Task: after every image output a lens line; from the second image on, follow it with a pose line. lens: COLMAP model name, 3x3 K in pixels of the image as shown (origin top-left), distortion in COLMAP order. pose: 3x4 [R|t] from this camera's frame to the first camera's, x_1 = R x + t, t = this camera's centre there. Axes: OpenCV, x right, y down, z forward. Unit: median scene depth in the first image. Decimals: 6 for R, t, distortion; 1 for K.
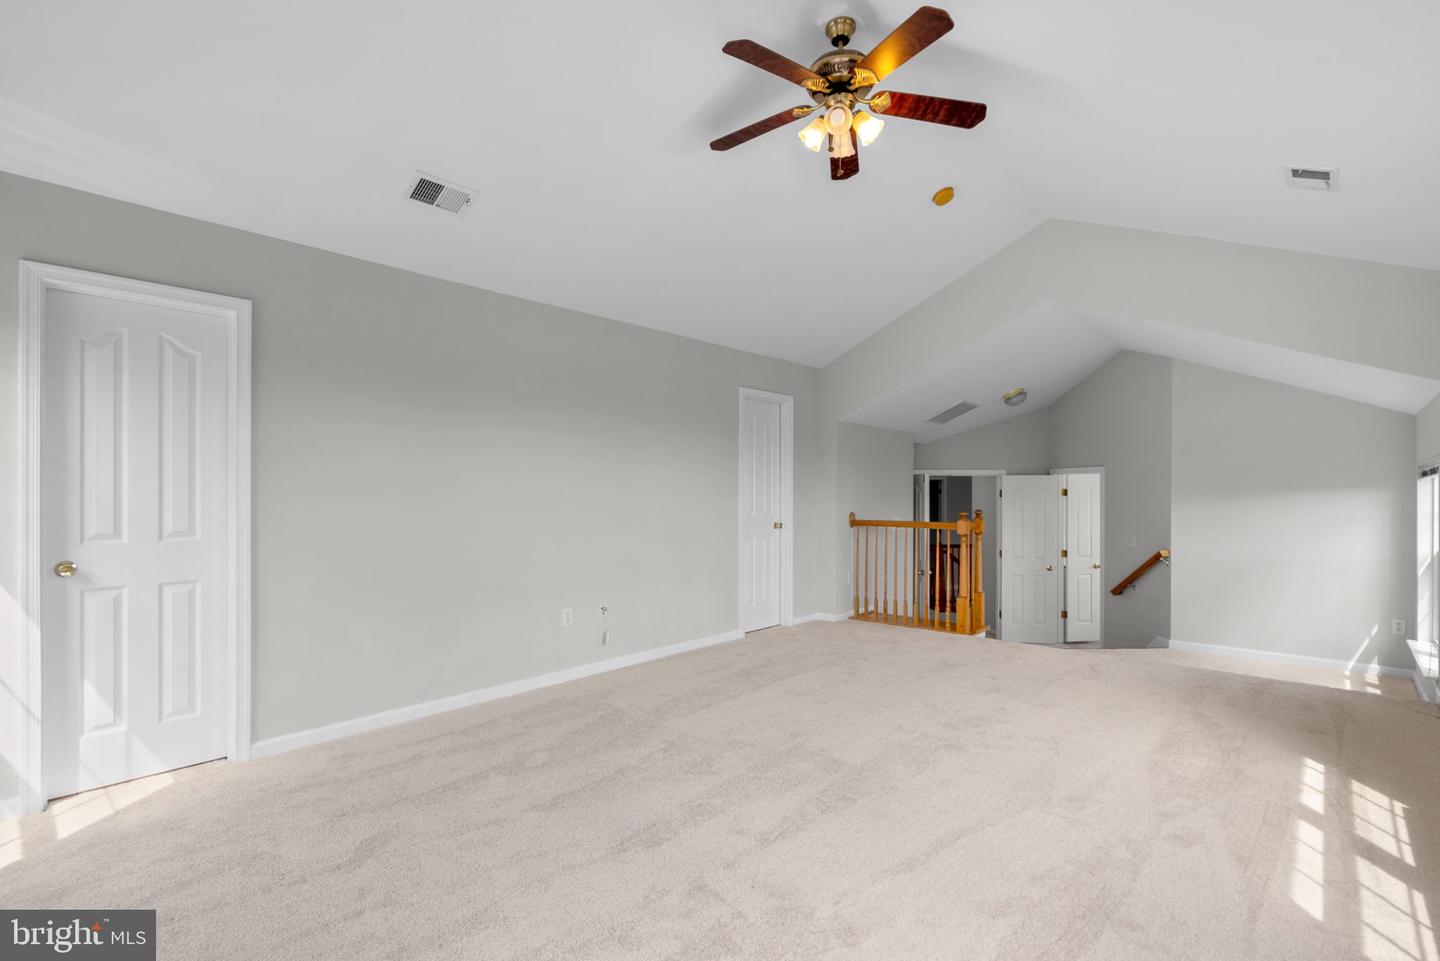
lens RADIAL K [[674.1, 0, 720.0], [0, 674.1, 480.5], [0, 0, 1]] dist [0.000114, -0.000074]
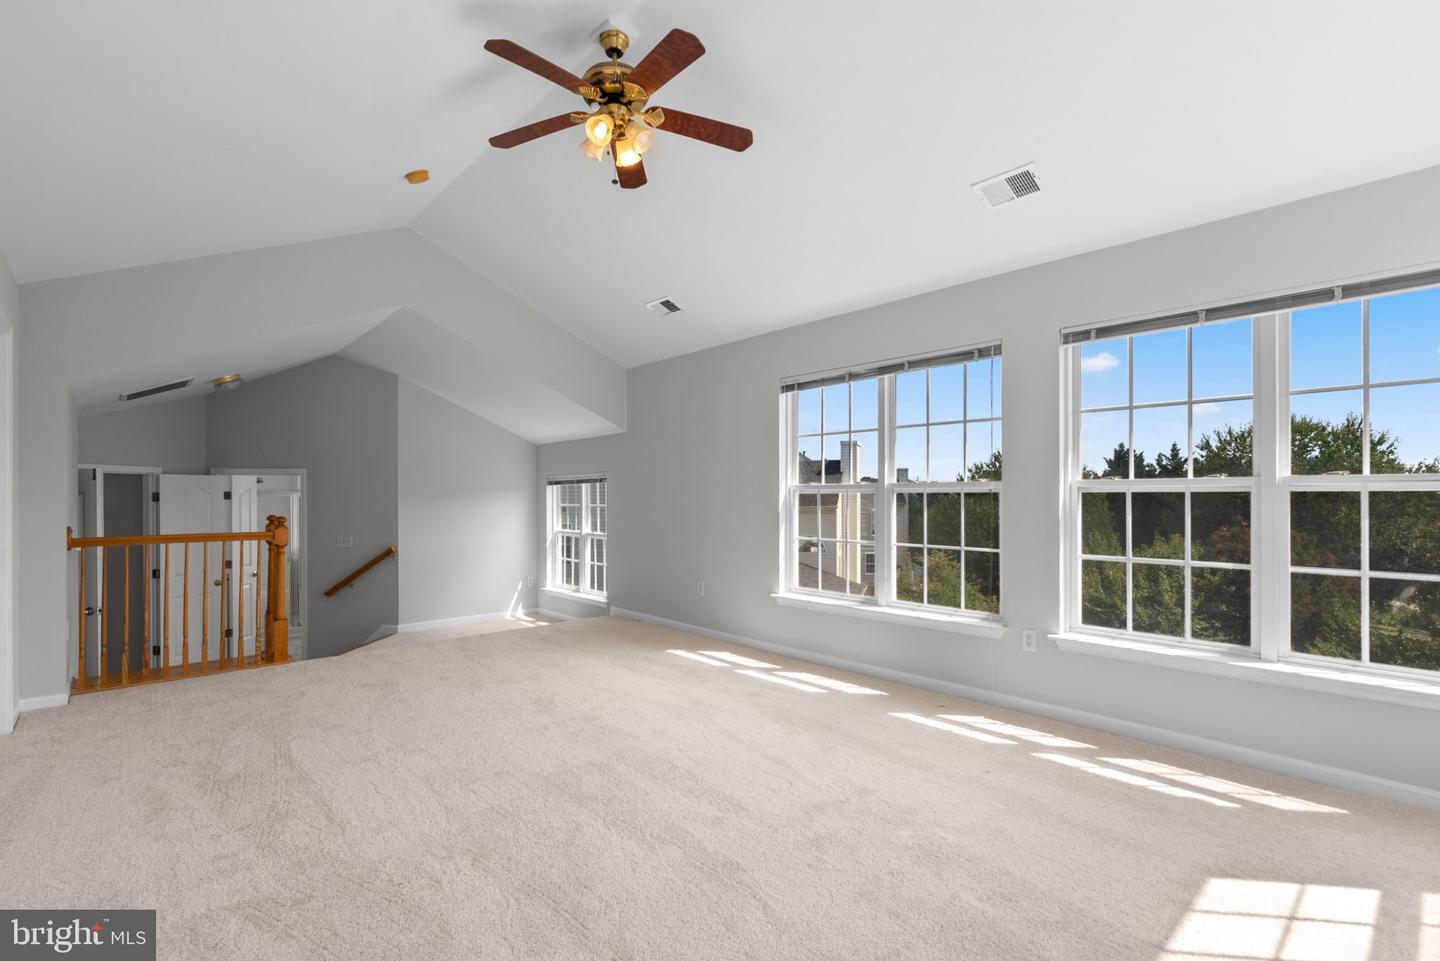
lens RADIAL K [[662.3, 0, 724.2], [0, 662.3, 490.4], [0, 0, 1]] dist [-0.002828, -0.000219]
pose [[0.094541, 0.007201, 0.995495, -0.515842], [-0.014214, 0.999882, -0.005883, 0.012186], [-0.995419, -0.013594, 0.094632, 0.474498]]
